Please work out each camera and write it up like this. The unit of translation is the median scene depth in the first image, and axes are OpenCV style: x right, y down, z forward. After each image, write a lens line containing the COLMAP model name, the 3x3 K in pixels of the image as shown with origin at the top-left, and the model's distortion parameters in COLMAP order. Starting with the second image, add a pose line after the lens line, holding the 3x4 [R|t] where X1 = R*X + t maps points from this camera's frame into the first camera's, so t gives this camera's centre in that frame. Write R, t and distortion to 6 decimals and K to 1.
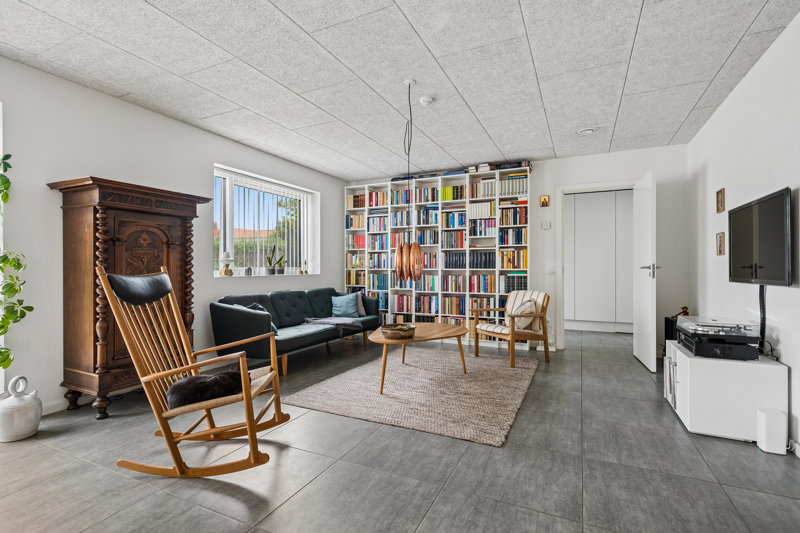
lens RADIAL K [[374.2, 0, 395.4], [0, 374.2, 264.2], [0, 0, 1]] dist [-0.012774, 0.002273]
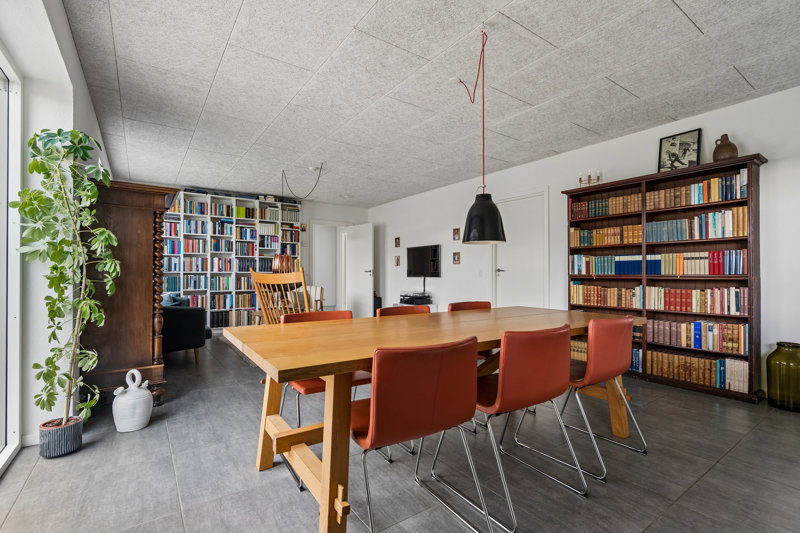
lens RADIAL K [[374.2, 0, 399.1], [0, 374.2, 268.9], [0, 0, 1]] dist [-0.012774, 0.002273]
pose [[0.479832, 0.011185, 0.877289, -0.710228], [-0.008563, 0.999931, -0.008065, 0.007788], [-0.877318, -0.003643, 0.479895, -0.075142]]
